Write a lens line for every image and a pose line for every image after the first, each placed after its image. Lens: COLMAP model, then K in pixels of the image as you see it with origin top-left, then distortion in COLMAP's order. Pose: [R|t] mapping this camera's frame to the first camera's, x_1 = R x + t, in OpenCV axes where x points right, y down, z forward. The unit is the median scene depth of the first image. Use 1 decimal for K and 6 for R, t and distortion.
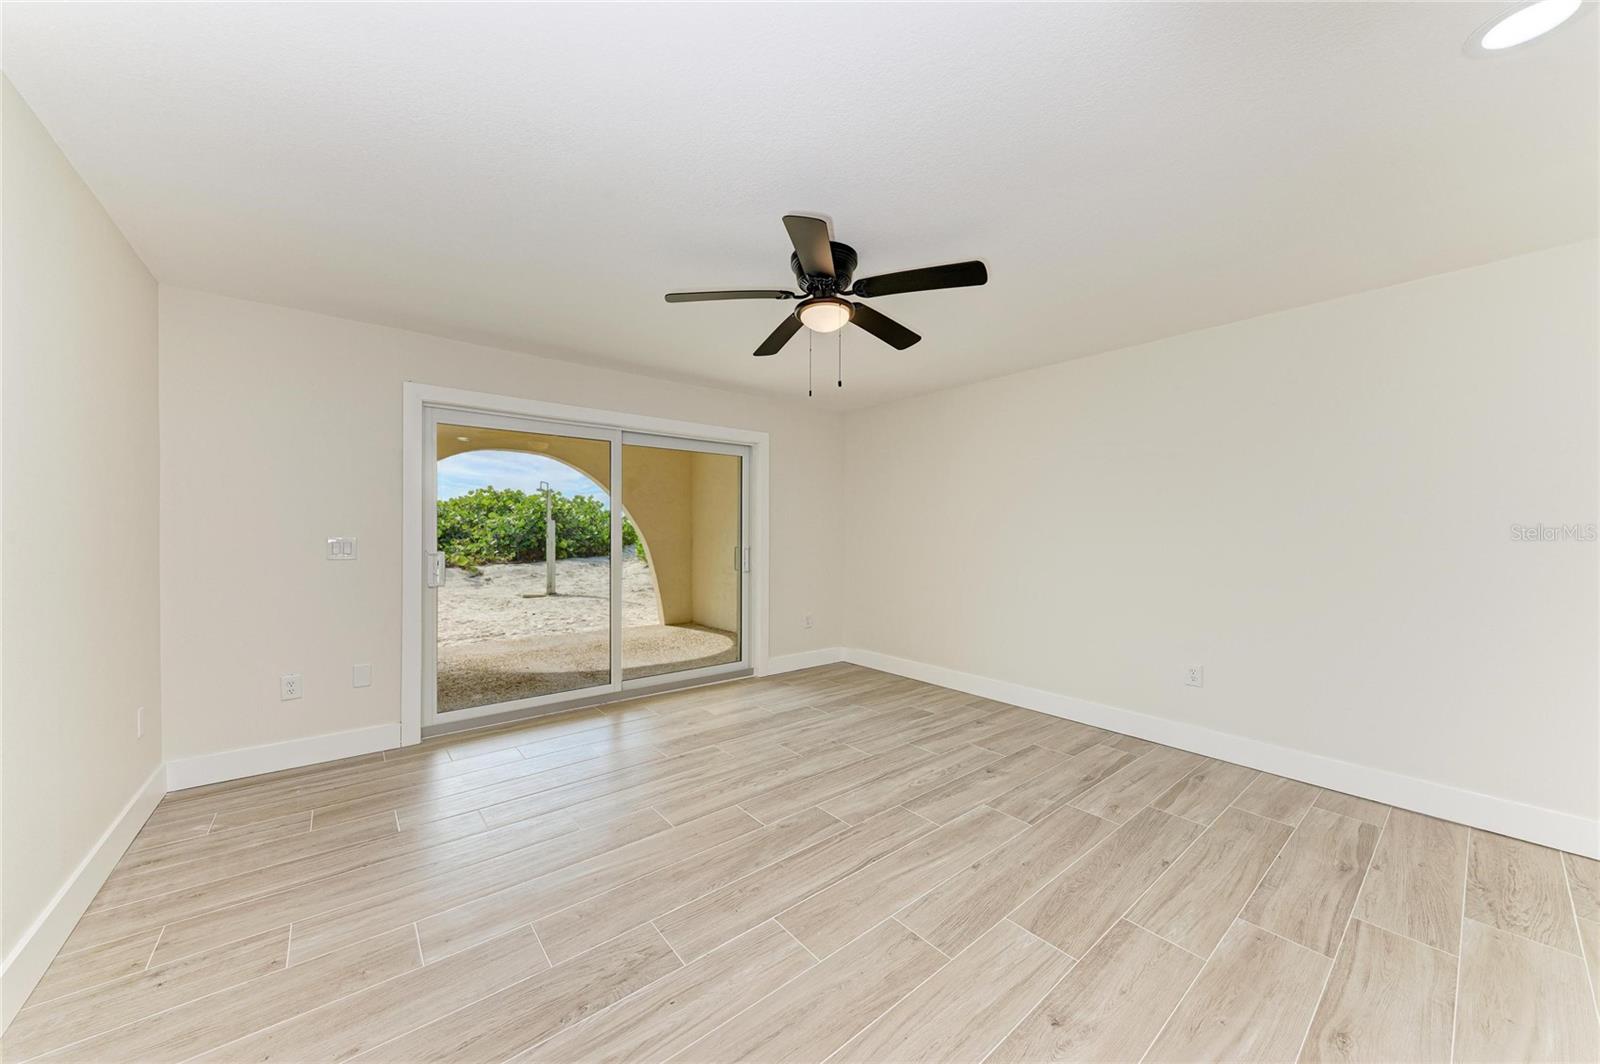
lens RADIAL K [[563.5, 0, 803.0], [0, 563.5, 533.4], [0, 0, 1]] dist [0.012144, -0.000714]
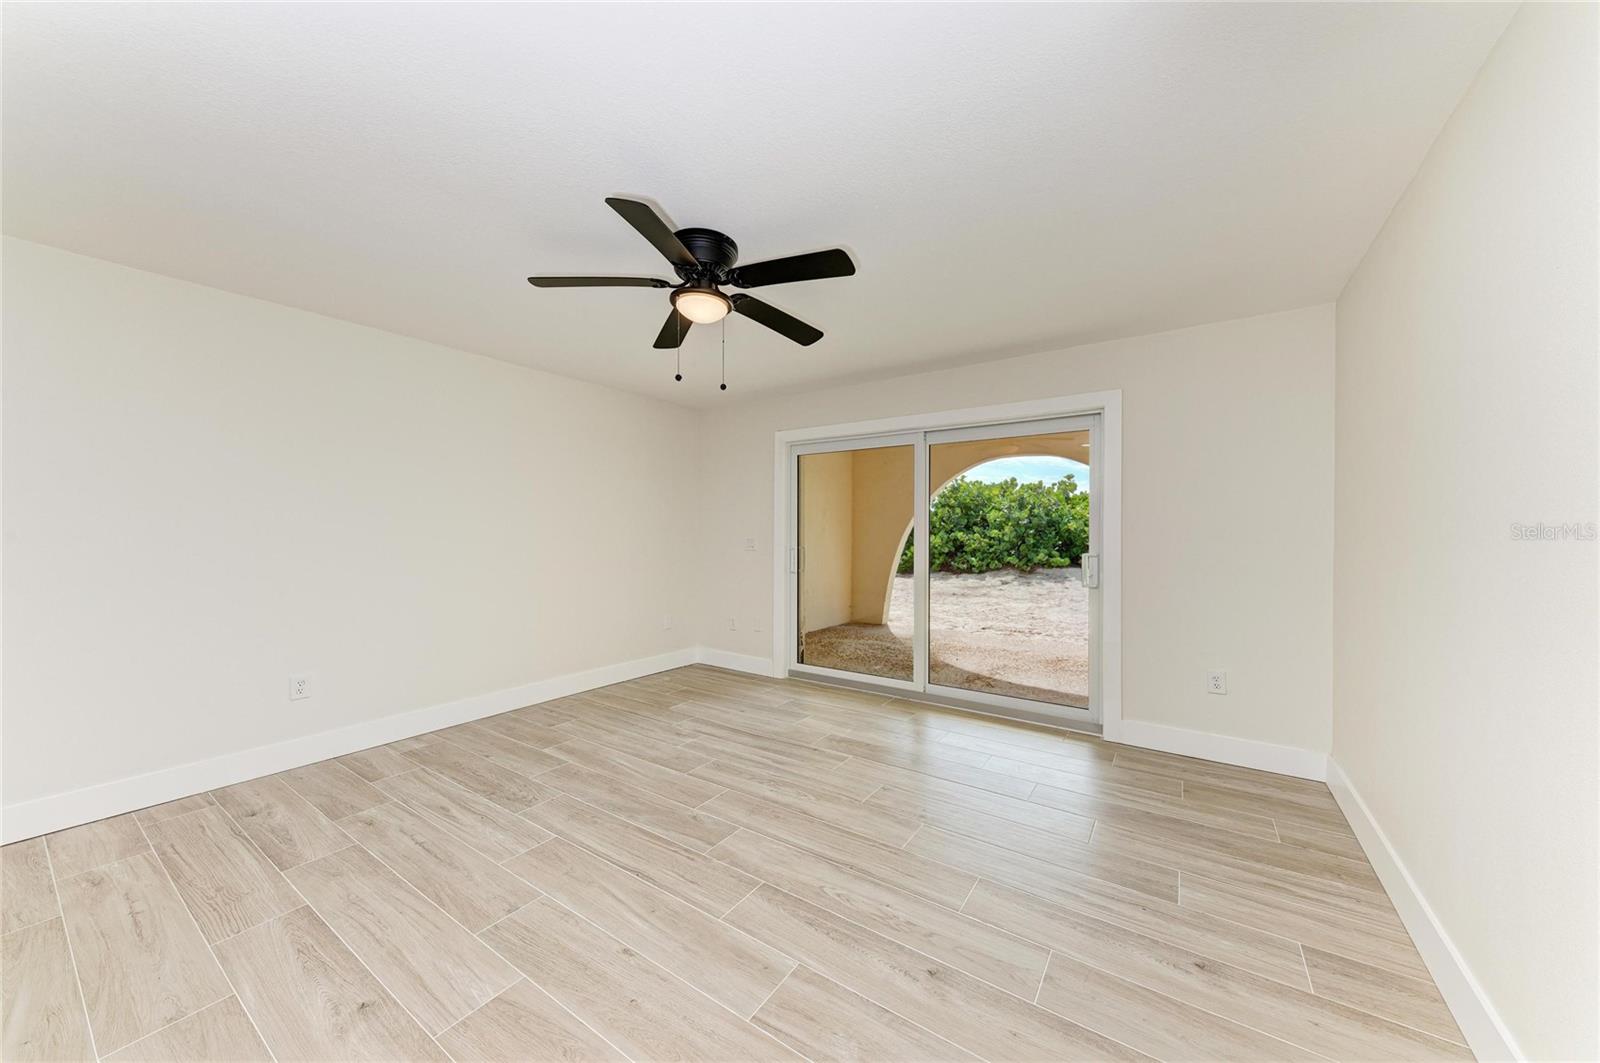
lens RADIAL K [[563.5, 0, 798.4], [0, 563.5, 534.8], [0, 0, 1]] dist [0.012144, -0.000714]
pose [[0.276980, 0.001894, -0.960874, 0.909148], [-0.003377, 0.999994, 0.000998, 0.000413], [0.960870, 0.002968, 0.276985, 0.806070]]
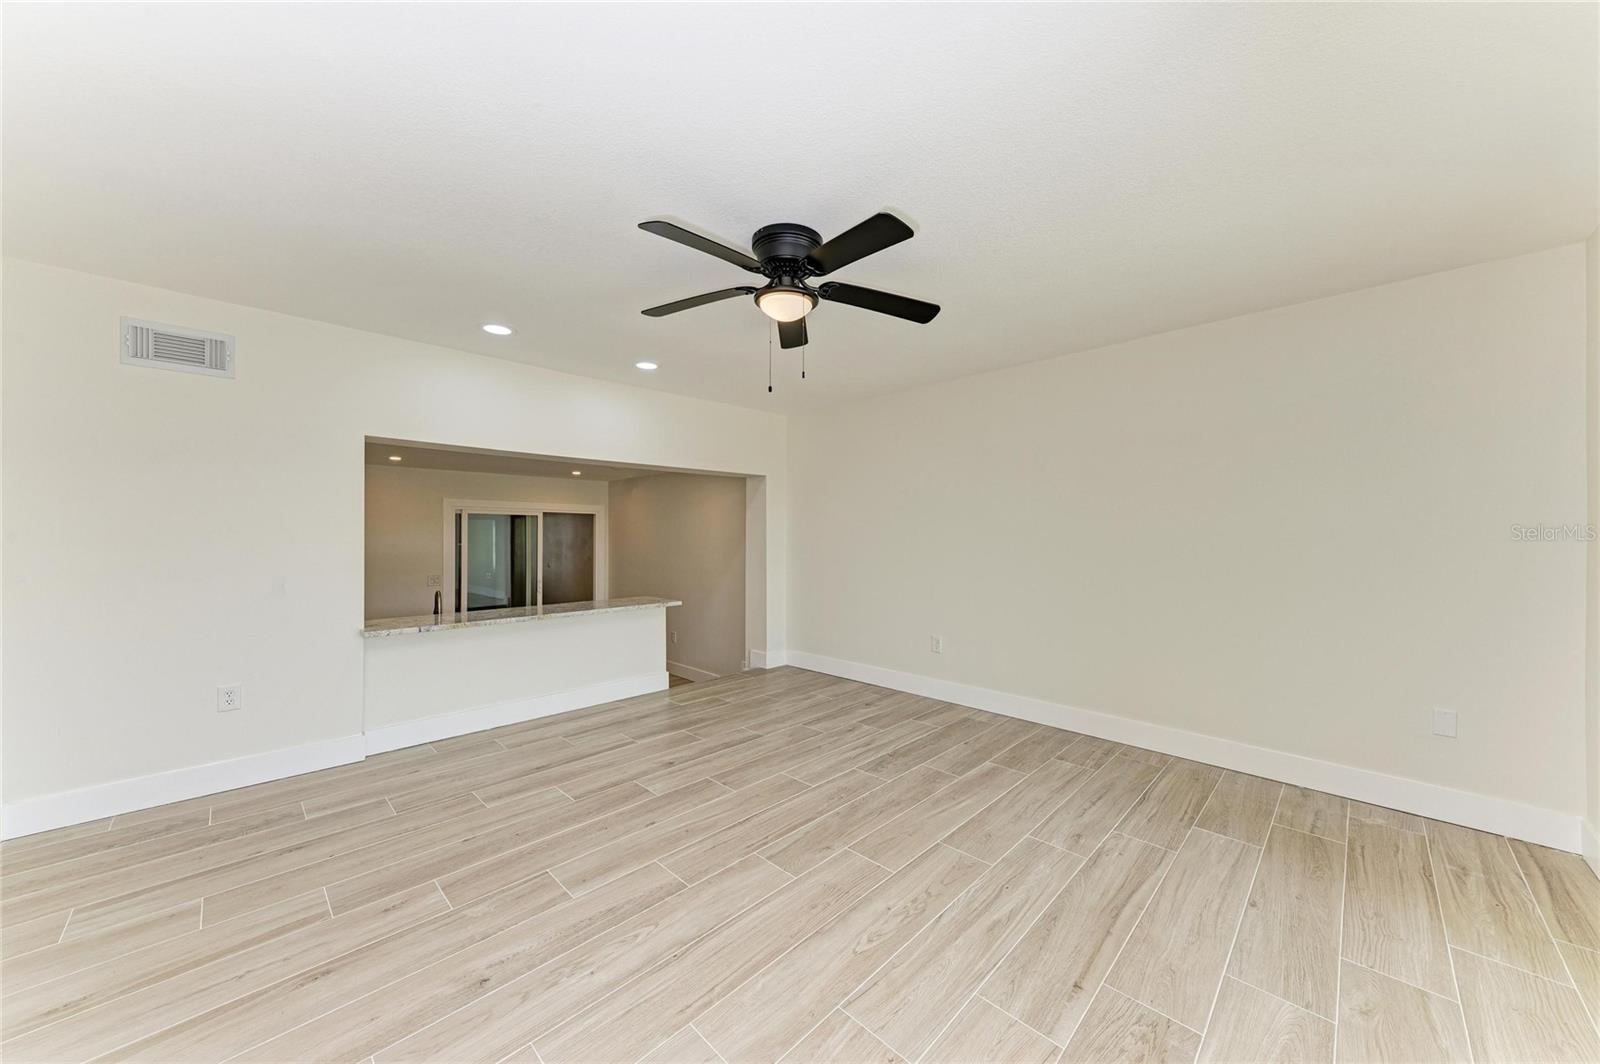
lens RADIAL K [[563.5, 0, 797.4], [0, 563.5, 534.5], [0, 0, 1]] dist [0.012144, -0.000714]
pose [[-0.995519, -0.002772, -0.094523, 0.094701], [-0.002777, 0.999996, -0.000083, -0.004339], [0.094523, 0.000180, -0.995523, 1.742977]]
